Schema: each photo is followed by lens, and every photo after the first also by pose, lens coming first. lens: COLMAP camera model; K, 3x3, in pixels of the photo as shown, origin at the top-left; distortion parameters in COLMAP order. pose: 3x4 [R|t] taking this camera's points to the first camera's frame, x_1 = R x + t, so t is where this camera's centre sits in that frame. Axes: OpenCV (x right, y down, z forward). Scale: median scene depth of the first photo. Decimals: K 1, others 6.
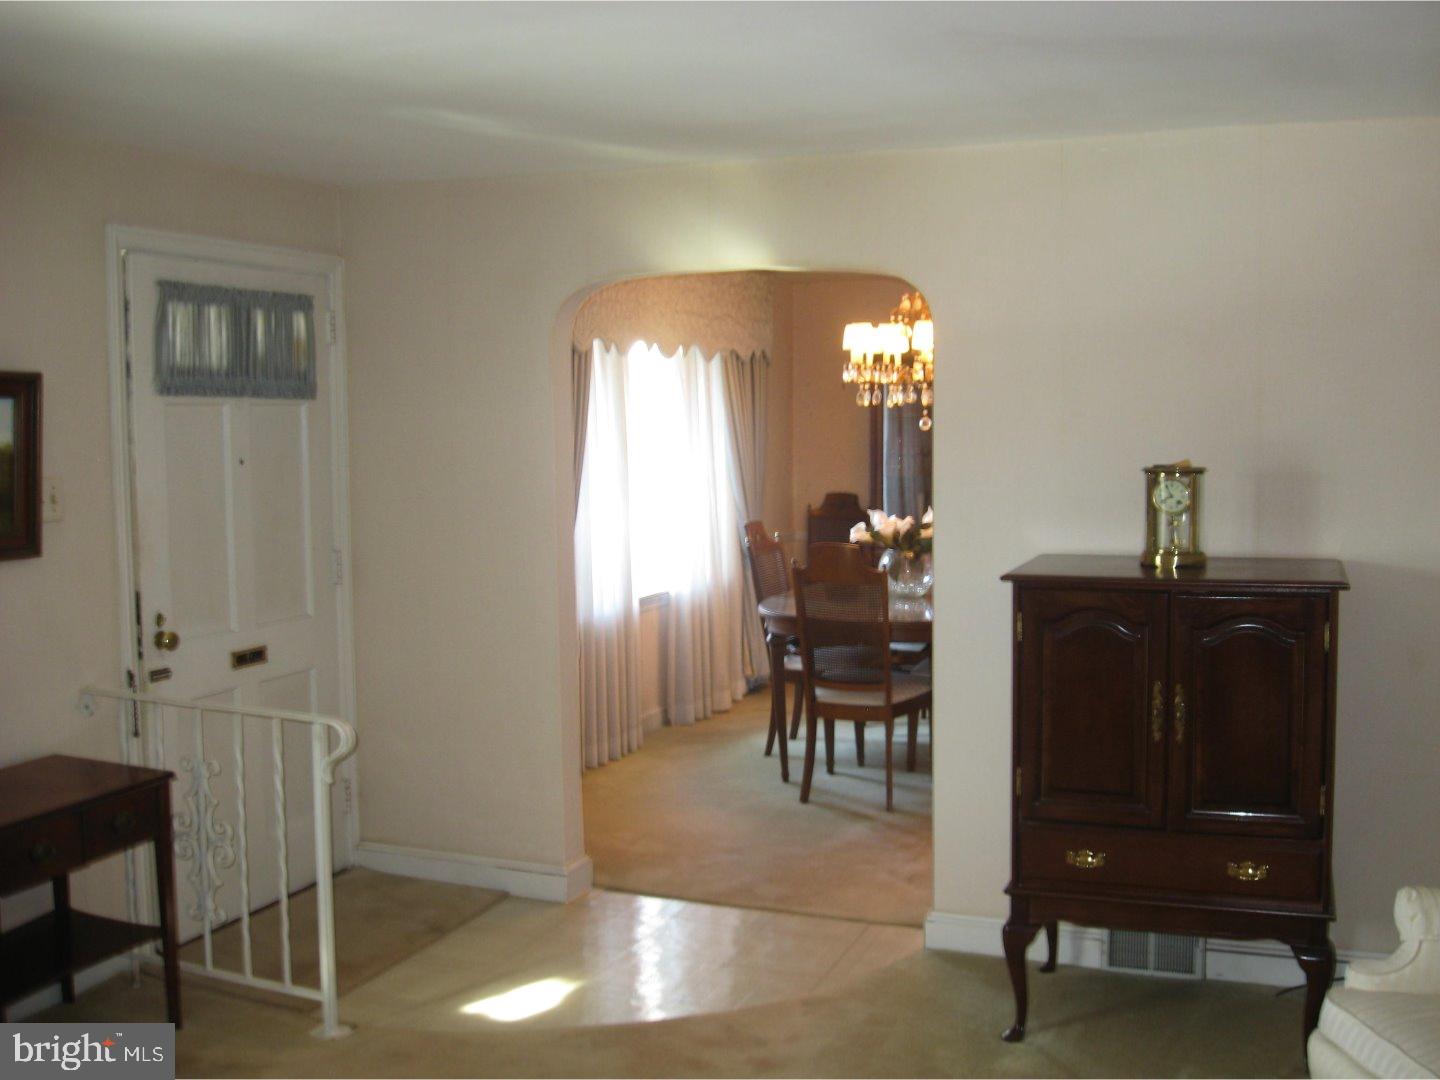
lens RADIAL K [[1514.8, 0, 720.0], [0, 1514.8, 540.0], [0, 0, 1]] dist [-0.120216, 0.026353]
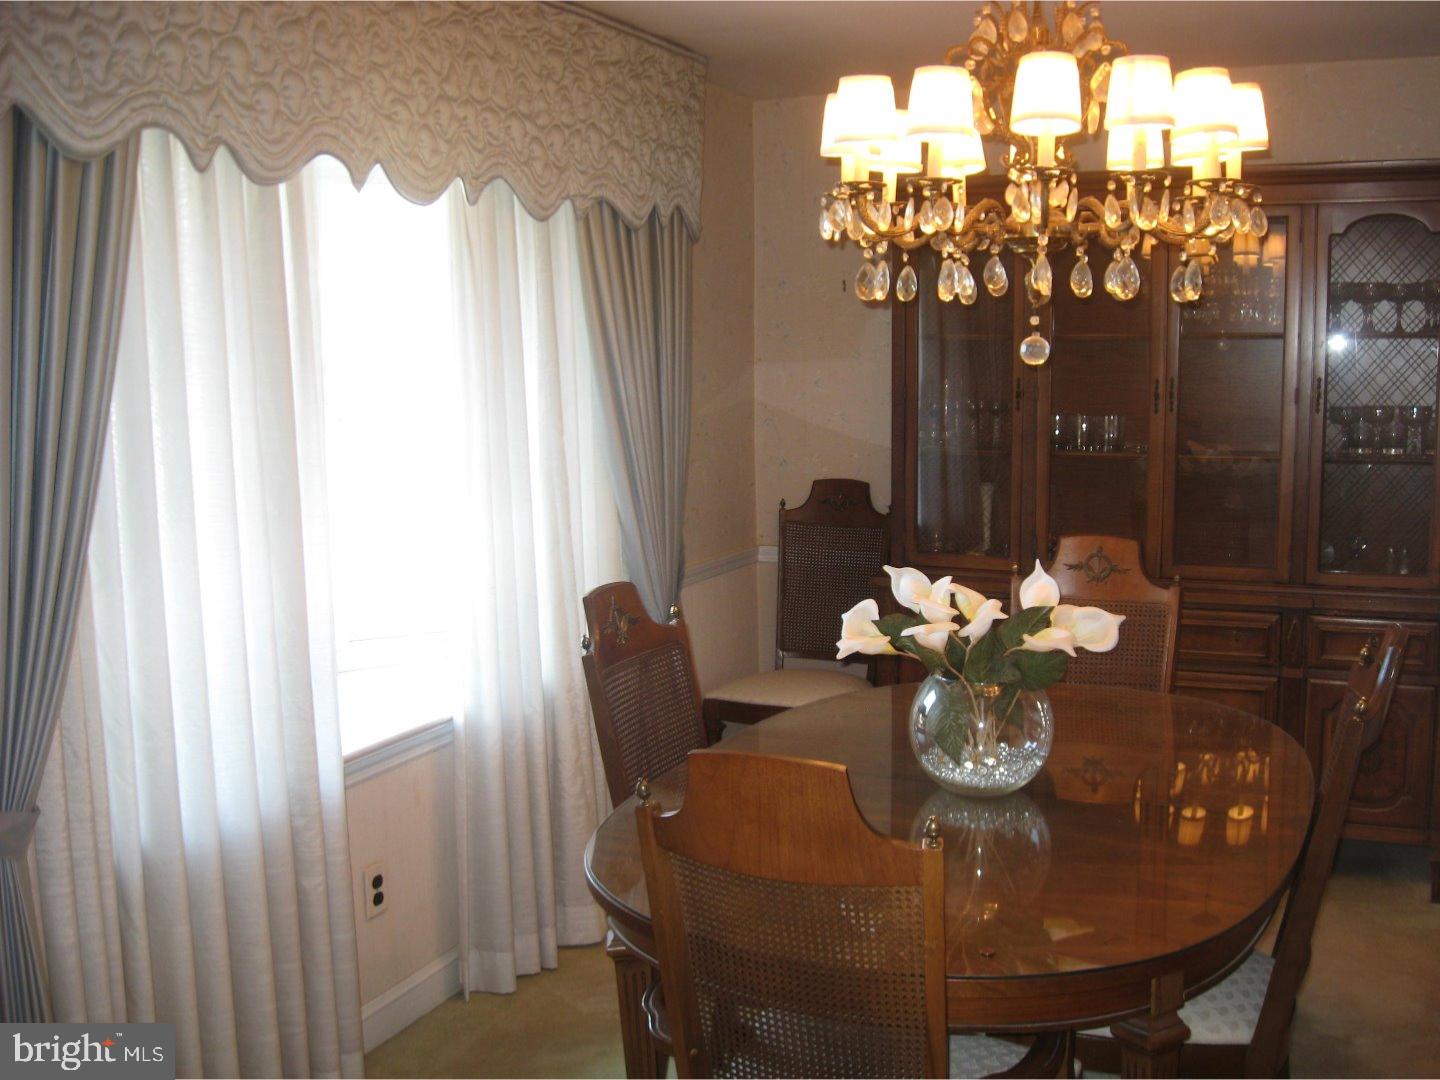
lens RADIAL K [[1514.8, 0, 720.0], [0, 1514.8, 540.0], [0, 0, 1]] dist [-0.120216, 0.026353]
pose [[0.999880, -0.002245, -0.015298, 0.058735], [0.002916, 0.999026, 0.044023, -0.043602], [0.015184, -0.044062, 0.998913, 0.583314]]
